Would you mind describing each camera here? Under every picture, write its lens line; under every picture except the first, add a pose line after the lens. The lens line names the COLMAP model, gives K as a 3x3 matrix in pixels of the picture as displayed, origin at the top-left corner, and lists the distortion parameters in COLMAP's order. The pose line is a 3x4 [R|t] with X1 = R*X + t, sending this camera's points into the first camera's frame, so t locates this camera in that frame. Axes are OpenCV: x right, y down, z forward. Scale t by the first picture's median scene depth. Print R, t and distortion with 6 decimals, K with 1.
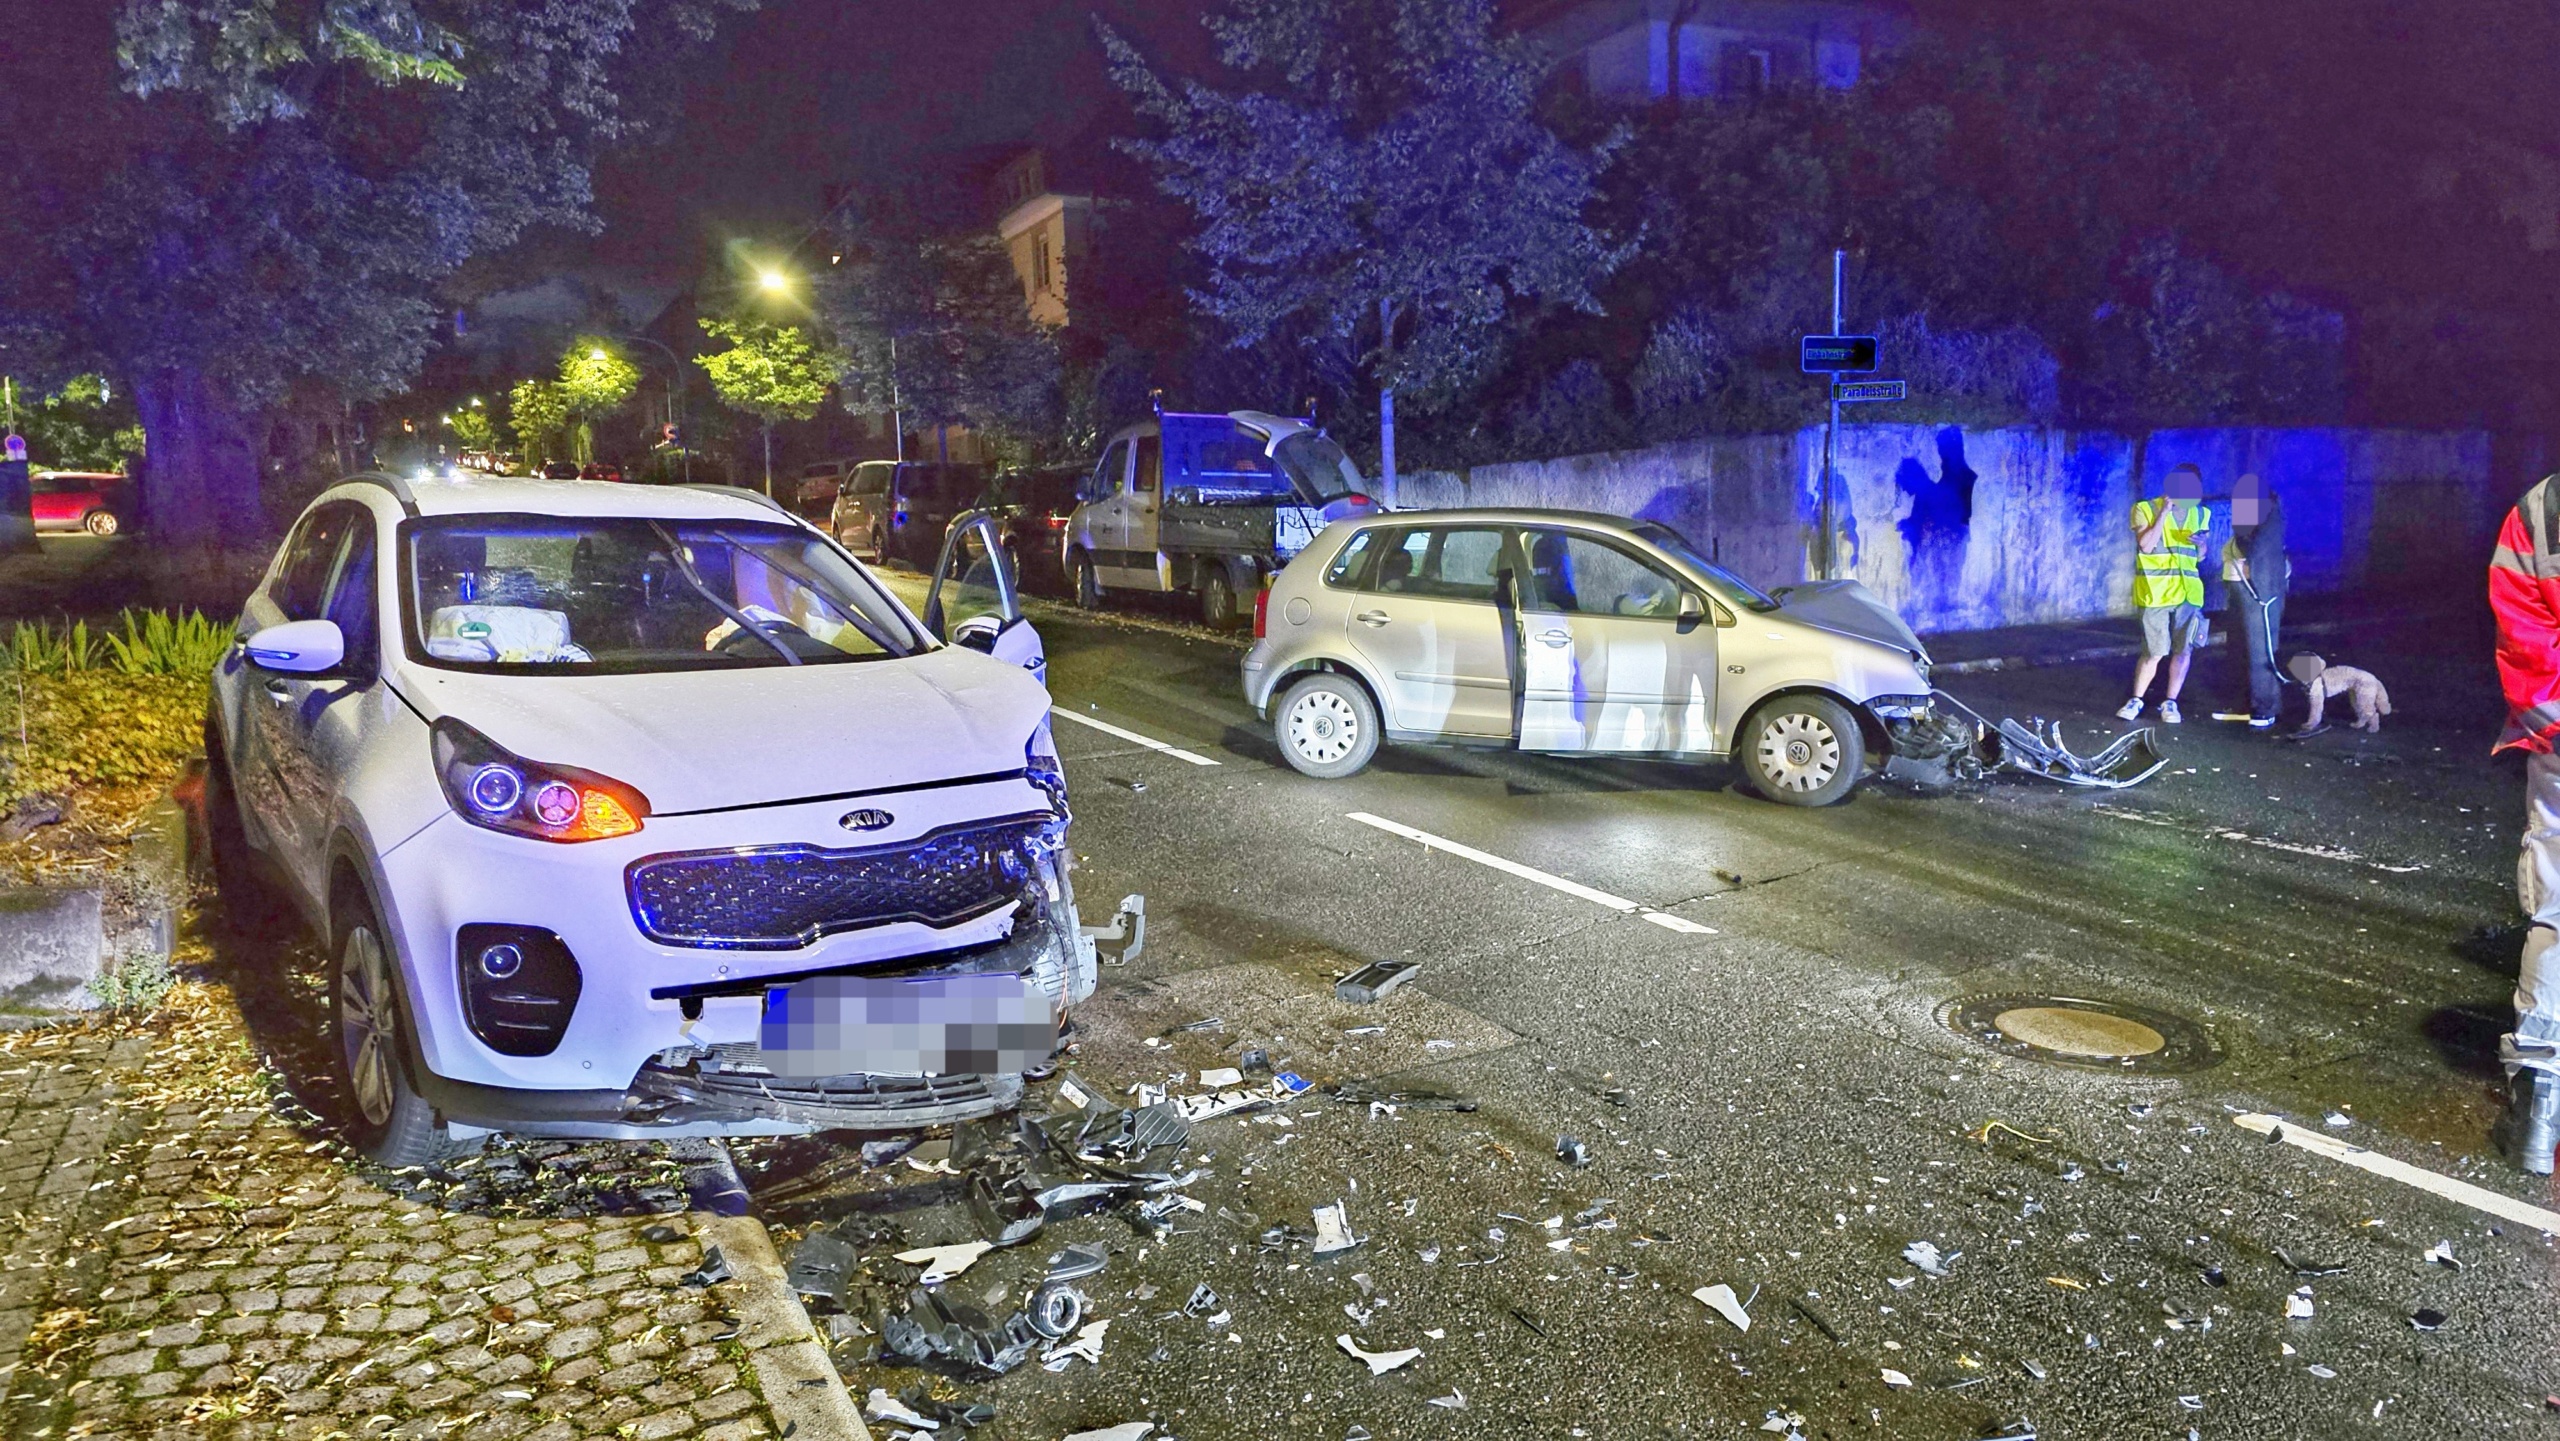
lens RADIAL K [[1689.5, 0, 1286.3], [0, 1689.5, 711.5], [0, 0, 1]] dist [0.073512, -0.063766]
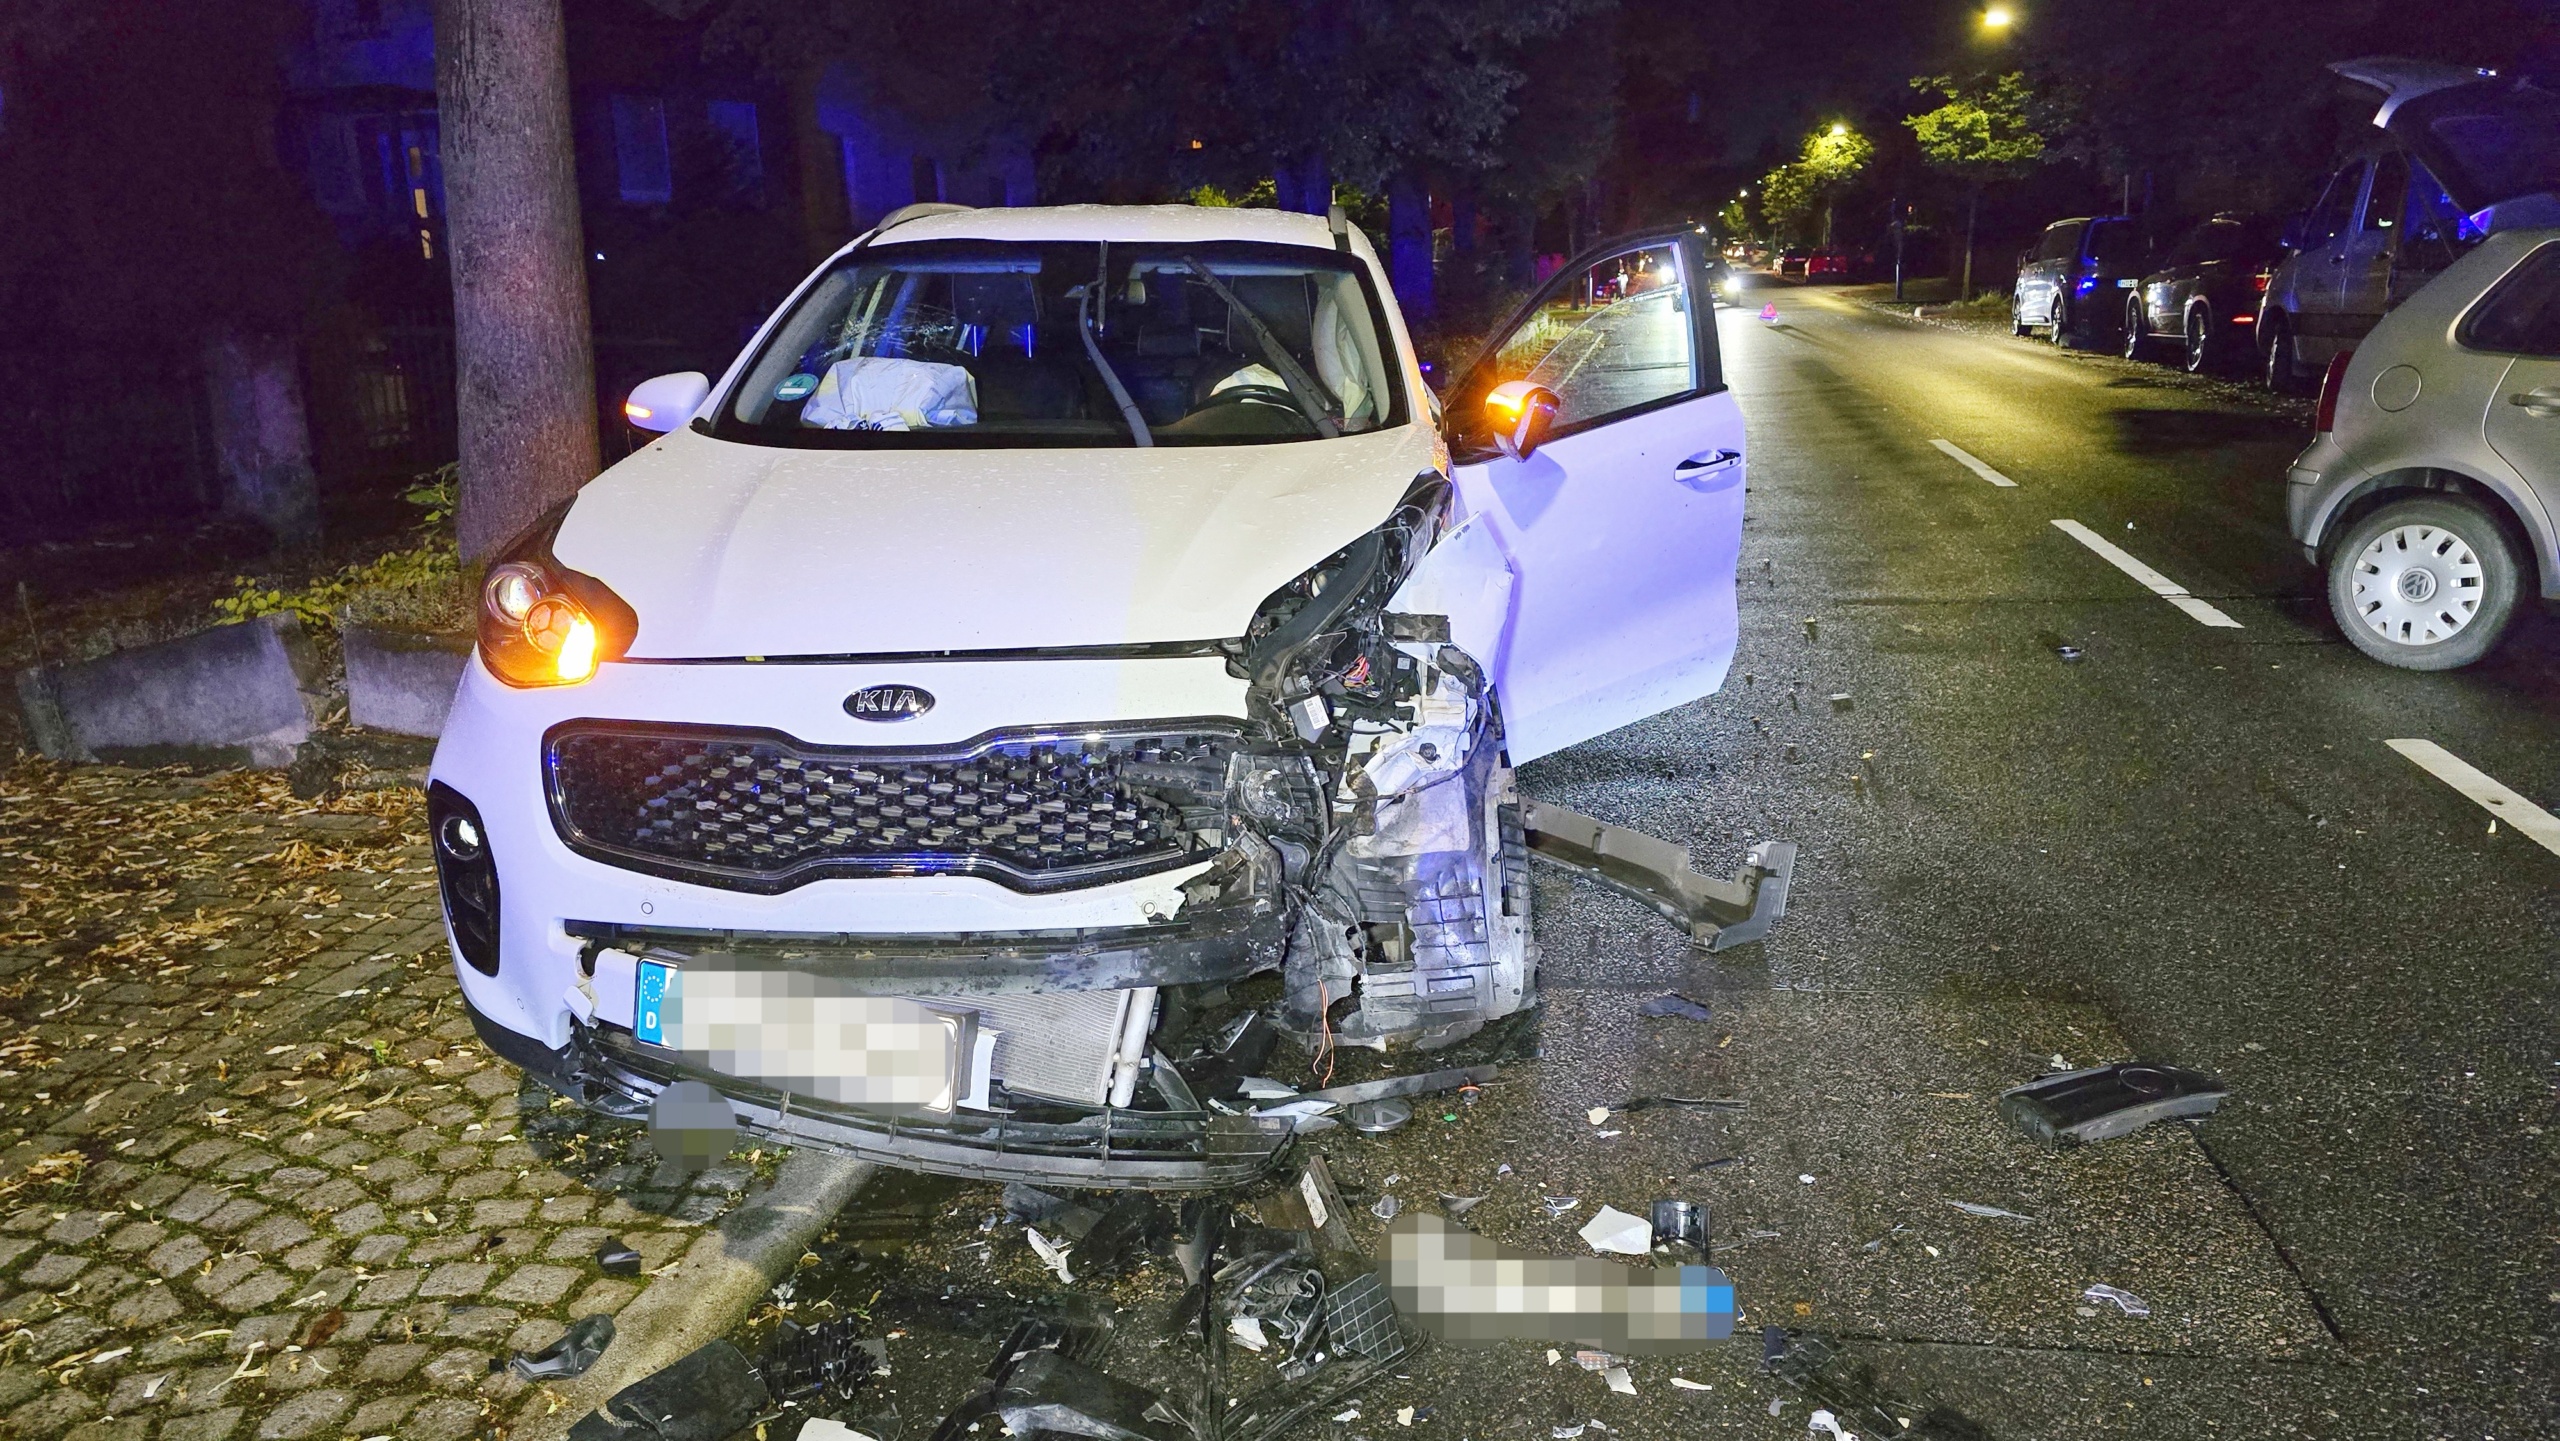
lens RADIAL K [[1689.5, 0, 1286.3], [0, 1689.5, 711.5], [0, 0, 1]] dist [0.073512, -0.063766]
pose [[0.769960, 0.131163, -0.624466, 0.100538], [-0.054192, 0.988551, 0.140818, -0.010751], [0.635787, -0.074583, 0.768253, 0.264469]]
